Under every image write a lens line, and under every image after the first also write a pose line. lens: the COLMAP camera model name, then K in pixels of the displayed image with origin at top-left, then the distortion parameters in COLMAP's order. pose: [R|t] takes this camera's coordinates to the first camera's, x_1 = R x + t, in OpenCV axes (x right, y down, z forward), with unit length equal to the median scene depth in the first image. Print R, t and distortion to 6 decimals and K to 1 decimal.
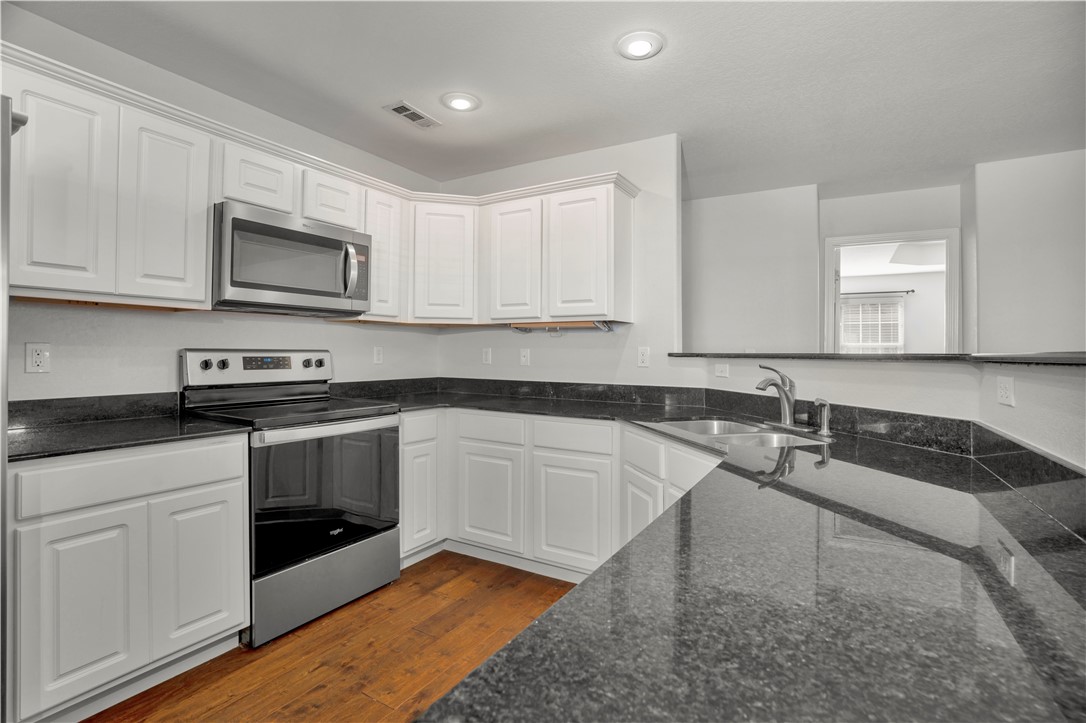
lens RADIAL K [[513.6, 0, 544.4], [0, 513.6, 350.7], [0, 0, 1]] dist [-0.029462, 0.002925]
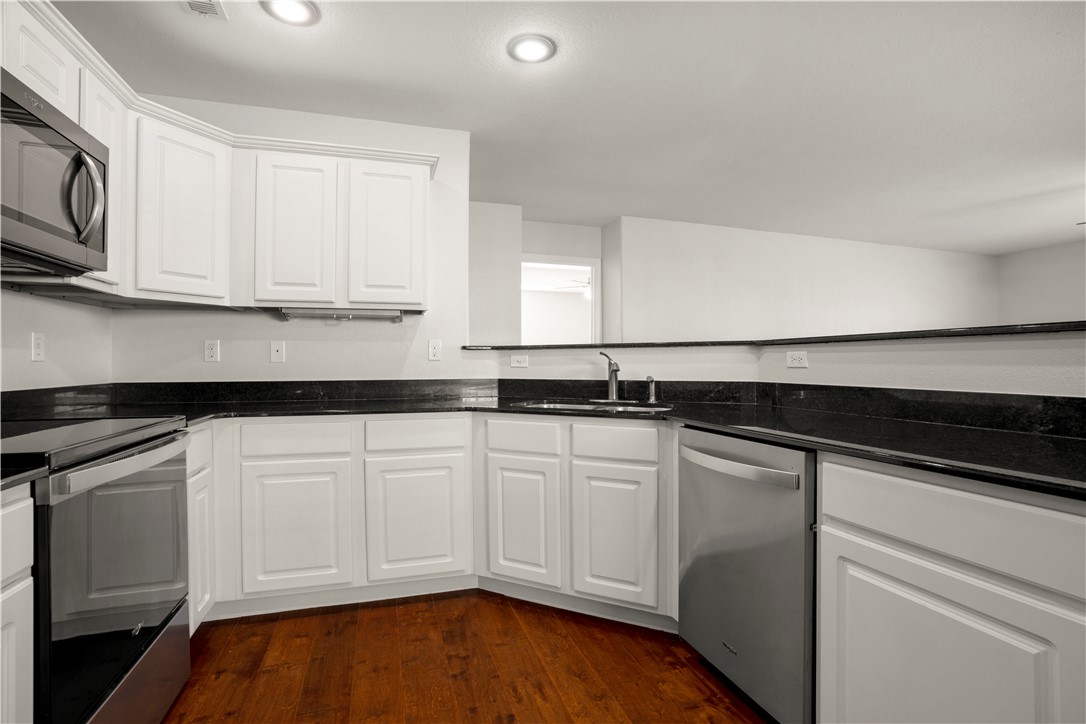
lens RADIAL K [[526.1, 0, 548.5], [0, 526.1, 357.3], [0, 0, 1]] dist [-0.027596, 0.003027]
pose [[0.667238, -0.004154, 0.744833, -0.468840], [0.004449, 0.999989, 0.001592, 0.028854], [-0.744831, 0.002252, 0.667249, 0.195125]]
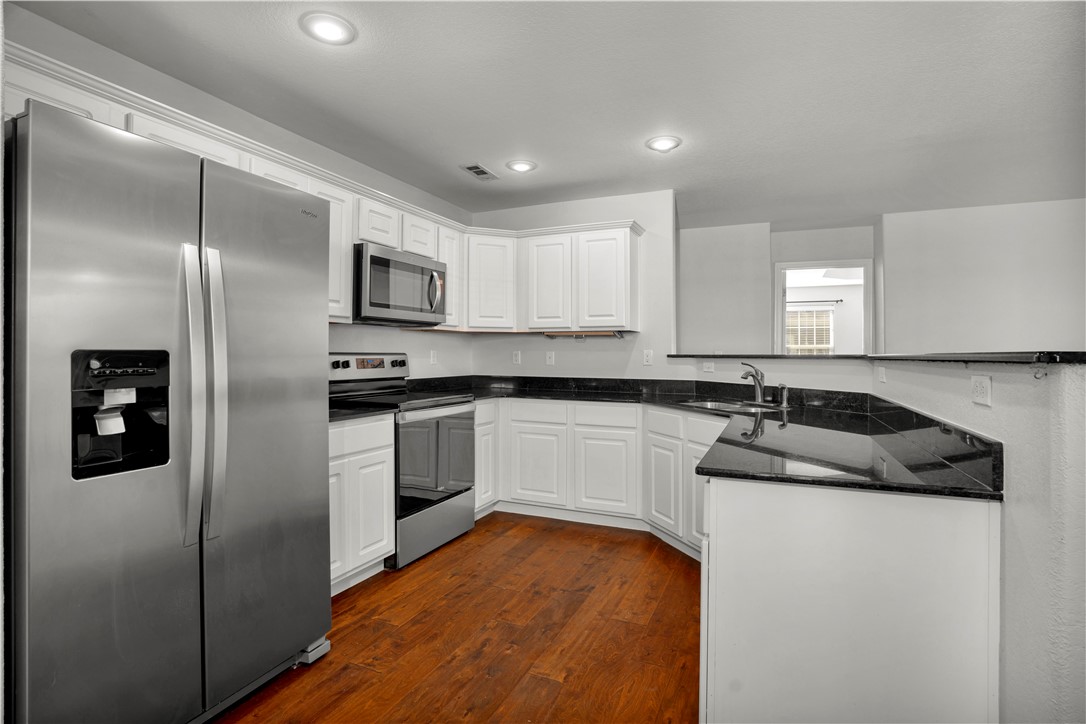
lens RADIAL K [[526.1, 0, 552.0], [0, 526.1, 352.7], [0, 0, 1]] dist [-0.016041, -0.000383]
pose [[0.992579, -0.002570, 0.121577, -0.246997], [0.002440, 0.999996, 0.001216, -0.003223], [-0.121579, -0.000911, 0.992581, -0.357105]]
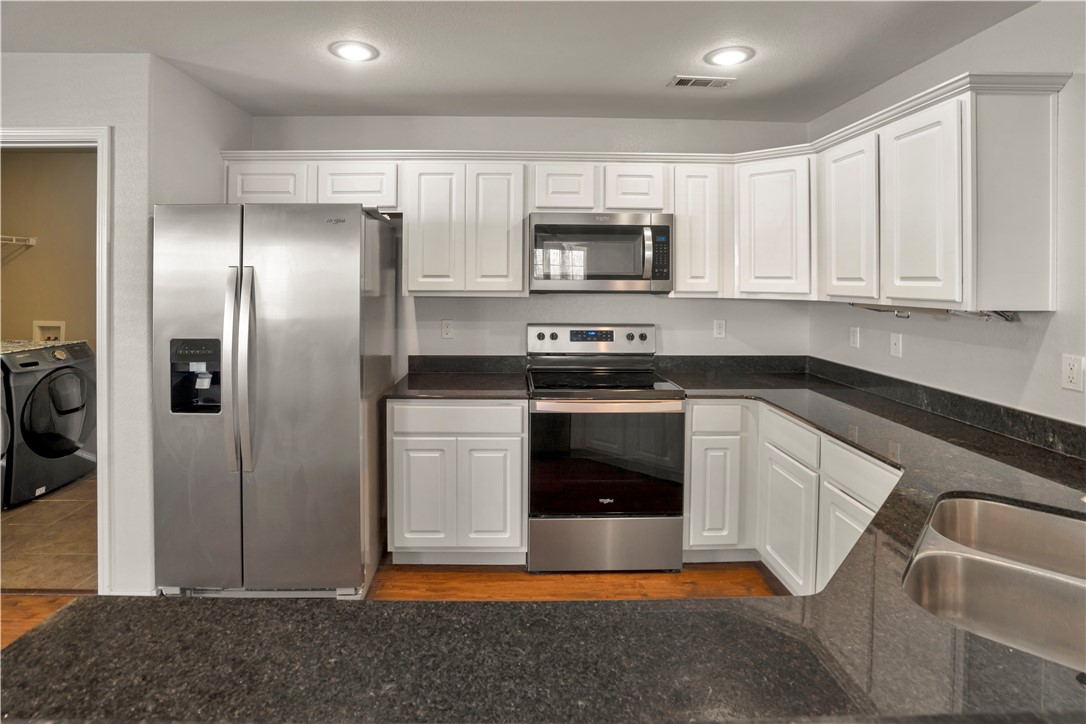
lens RADIAL K [[546.1, 0, 525.1], [0, 546.1, 279.0], [0, 0, 1]] dist [-0.034964, -0.000411]
pose [[0.530660, 0.002932, -0.847580, 0.420287], [-0.000285, 0.999995, 0.003280, -0.107405], [0.847585, -0.001499, 0.530658, 0.206907]]
